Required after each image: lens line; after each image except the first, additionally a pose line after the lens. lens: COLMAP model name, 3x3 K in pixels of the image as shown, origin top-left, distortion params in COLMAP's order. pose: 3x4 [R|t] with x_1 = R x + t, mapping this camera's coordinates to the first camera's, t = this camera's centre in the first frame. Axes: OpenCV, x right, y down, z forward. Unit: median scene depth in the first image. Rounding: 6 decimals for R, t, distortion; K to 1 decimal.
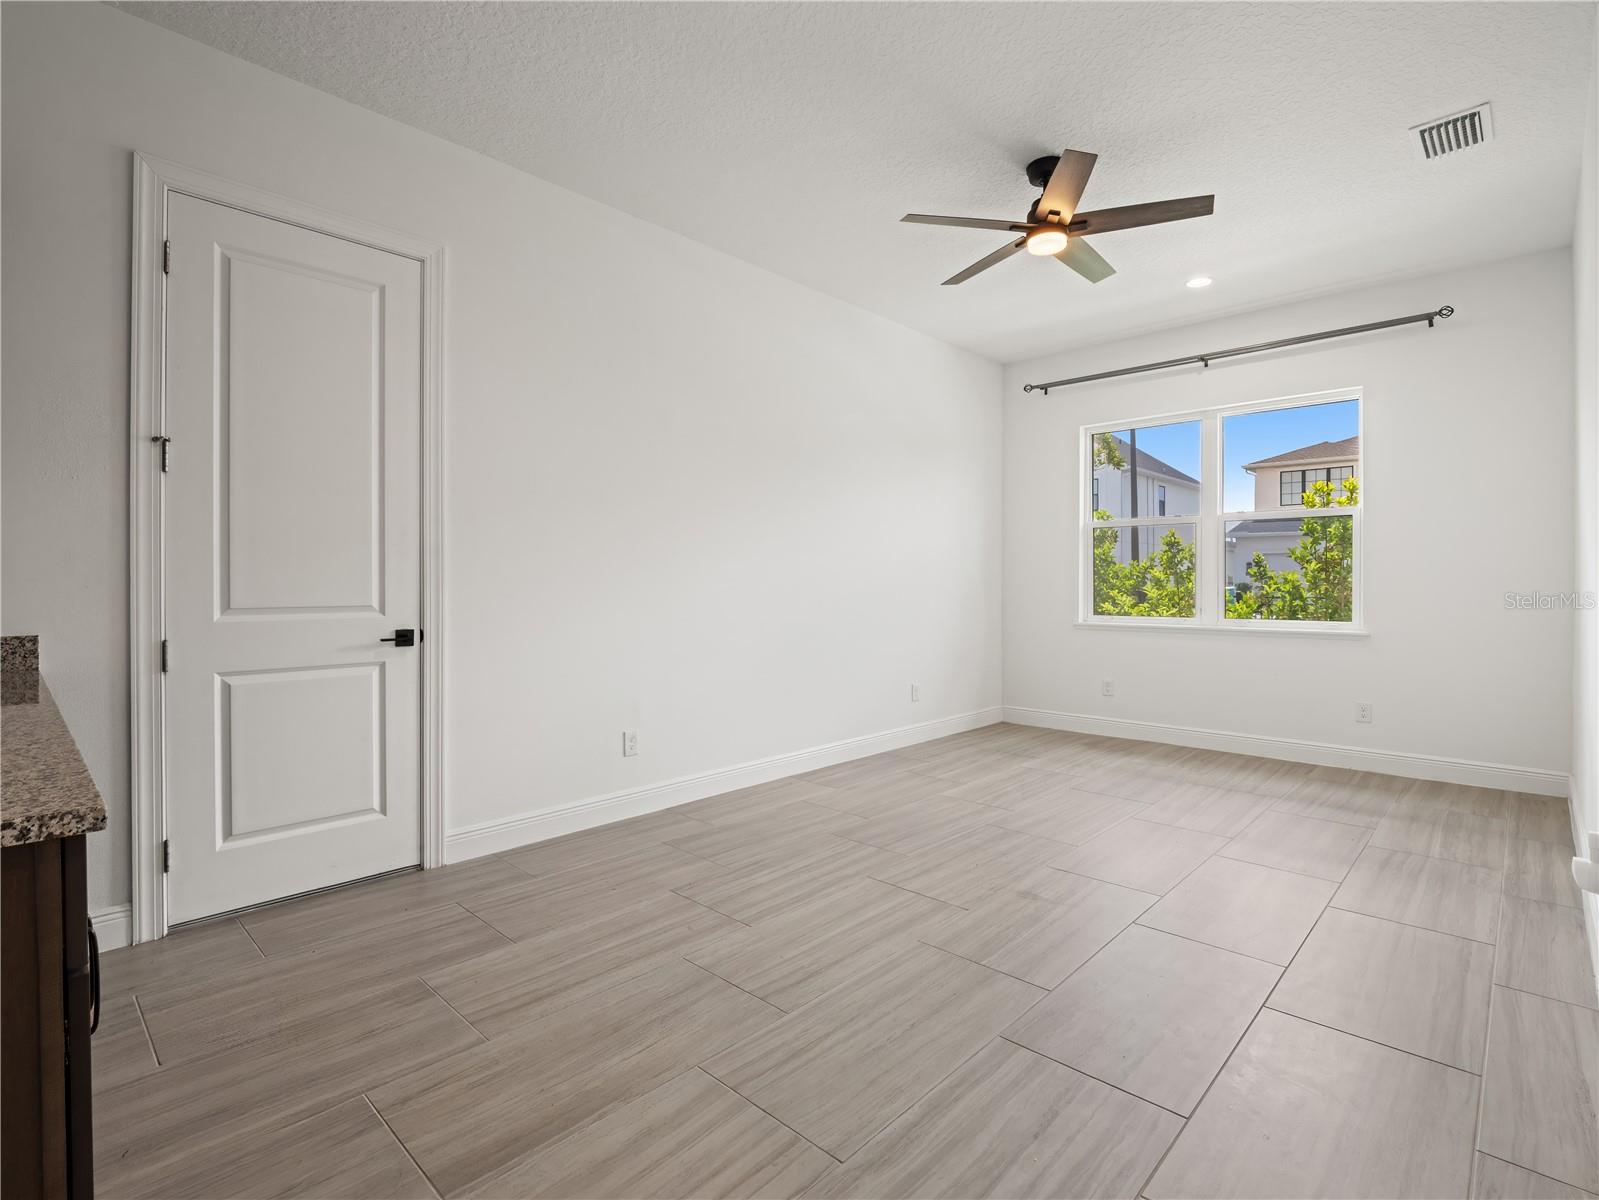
lens RADIAL K [[777.7, 0, 798.3], [0, 777.7, 593.3], [0, 0, 1]] dist [-0.023018, 0.002262]
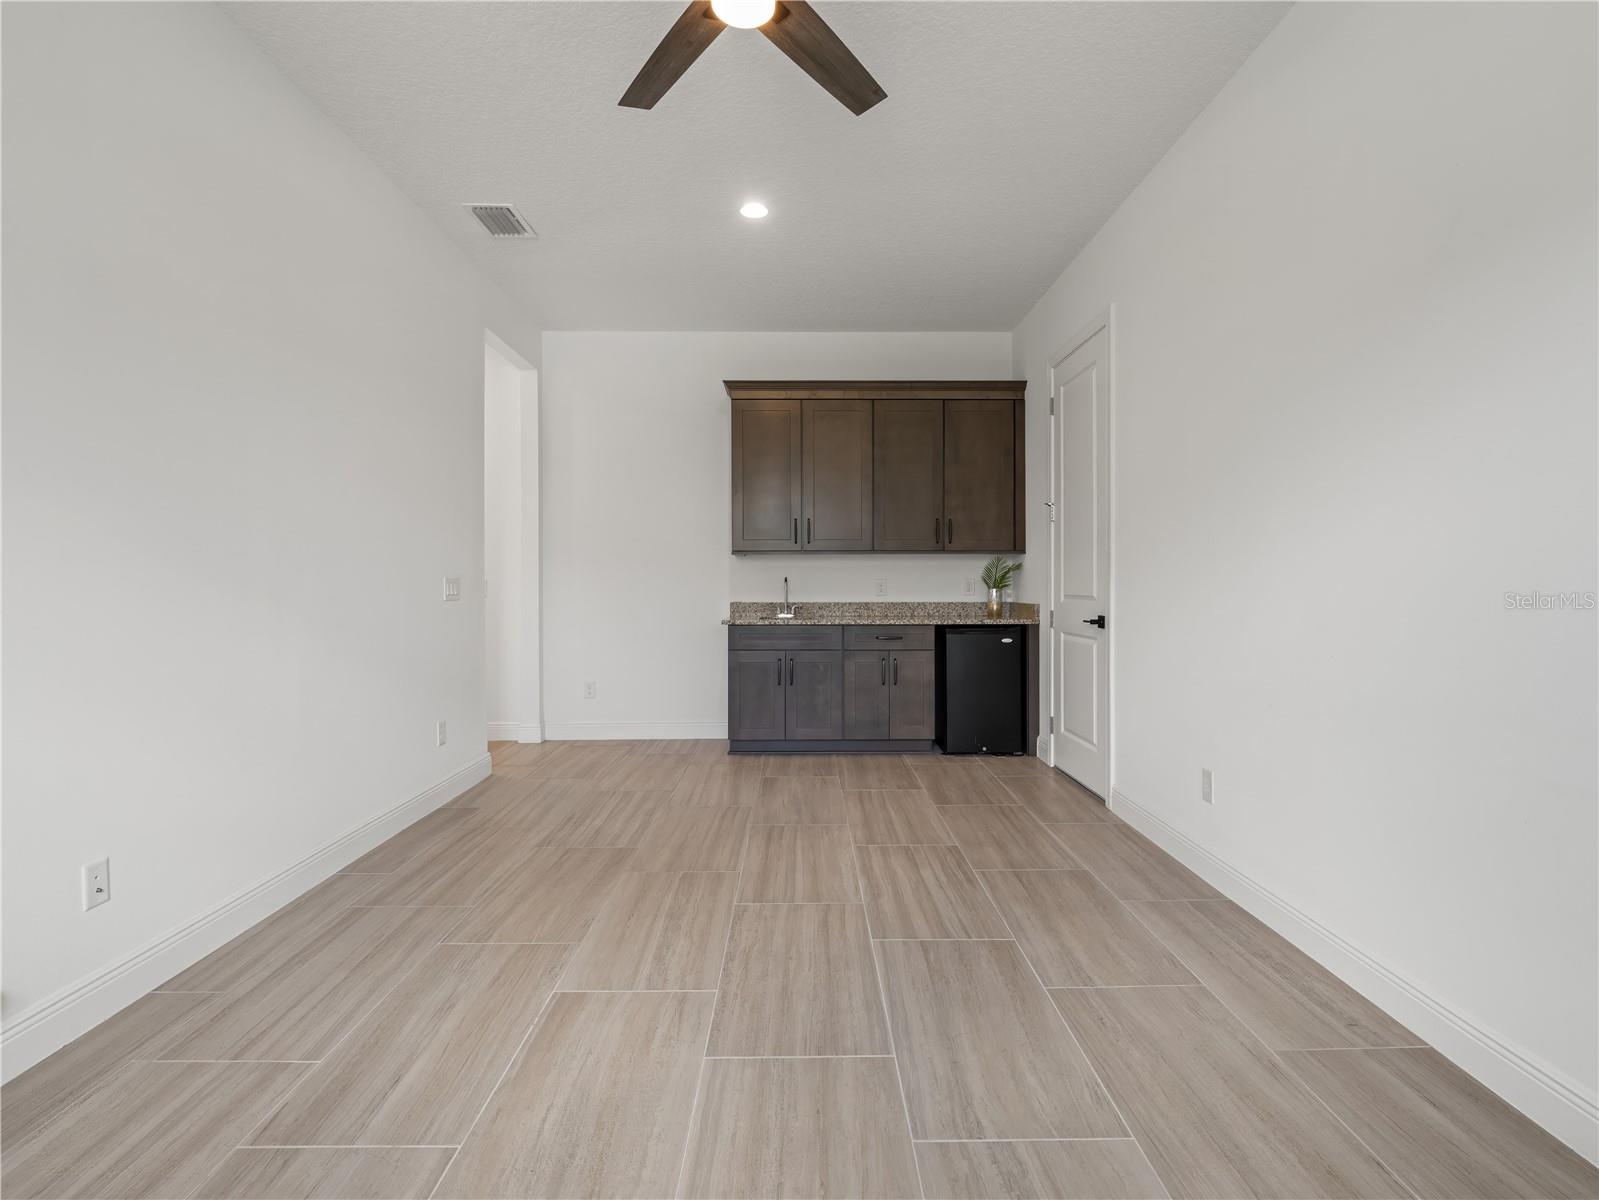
lens RADIAL K [[777.7, 0, 800.1], [0, 777.7, 591.8], [0, 0, 1]] dist [-0.023018, 0.002262]
pose [[-0.719026, 0.013728, -0.694847, 0.733269], [-0.007209, 0.999604, 0.027209, -0.021673], [0.694945, 0.024573, -0.718642, 1.523890]]
